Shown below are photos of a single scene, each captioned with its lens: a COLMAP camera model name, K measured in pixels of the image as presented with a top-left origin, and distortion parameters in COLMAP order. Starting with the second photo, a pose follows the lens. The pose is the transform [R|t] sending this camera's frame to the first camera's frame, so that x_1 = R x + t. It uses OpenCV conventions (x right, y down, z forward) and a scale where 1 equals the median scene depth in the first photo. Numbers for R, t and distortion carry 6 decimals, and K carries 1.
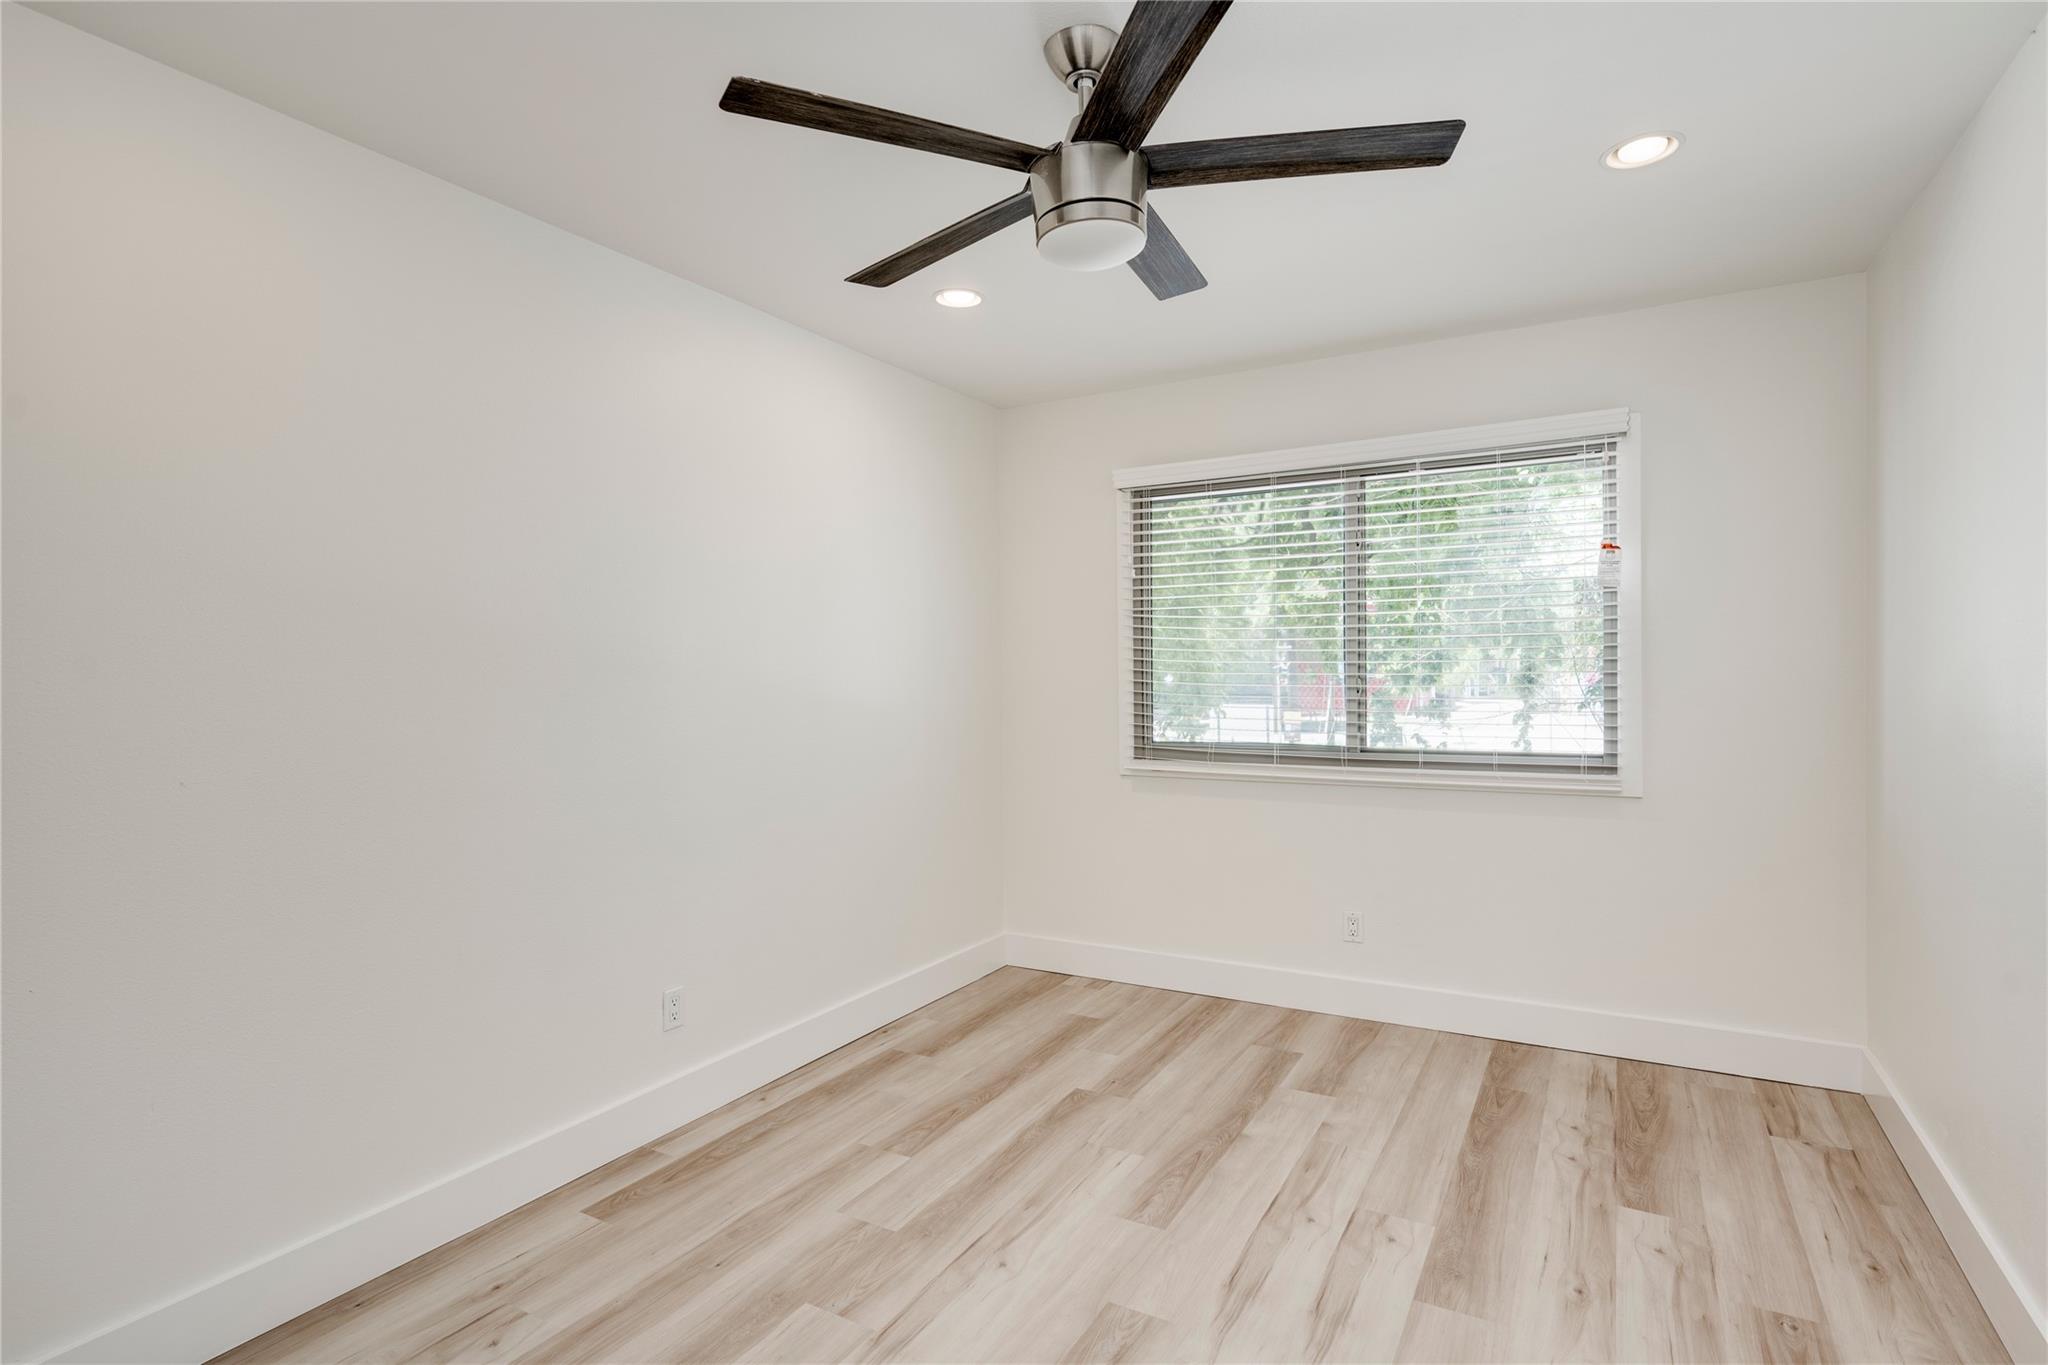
lens RADIAL K [[1030.1, 0, 1024.3], [0, 1030.1, 685.4], [0, 0, 1]] dist [0.000180, 0.000198]
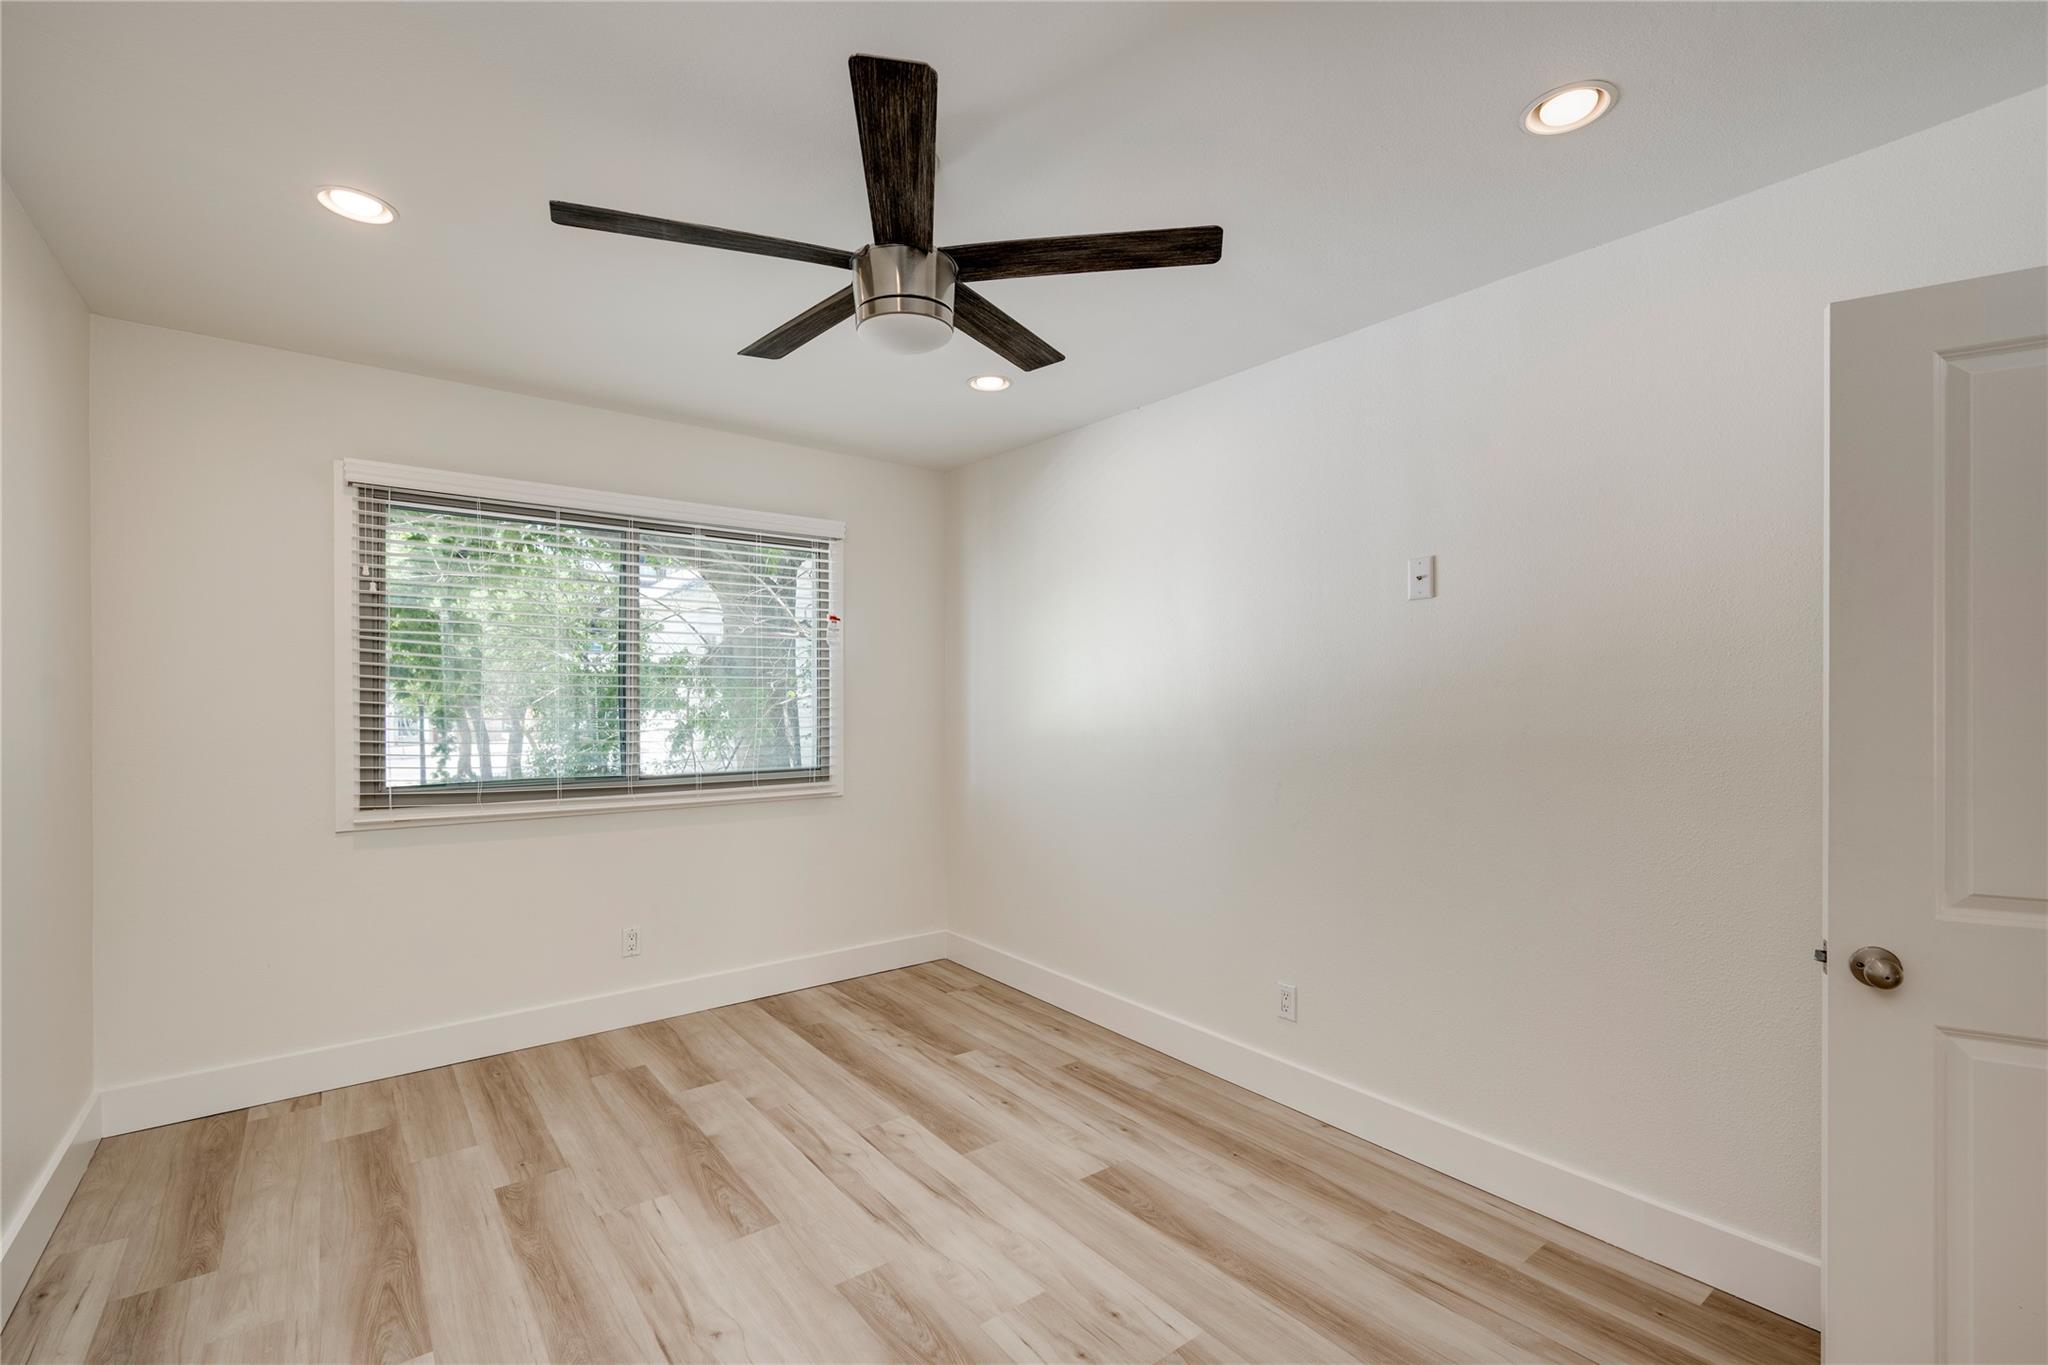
lens RADIAL K [[892.2, 0, 1054.6], [0, 892.2, 707.5], [0, 0, 1]] dist [0.000409, -0.000292]
pose [[0.365113, 0.004763, 0.930951, -0.473207], [0.008462, 0.999929, -0.008435, -0.000392], [-0.930925, 0.010957, 0.365046, 0.289027]]
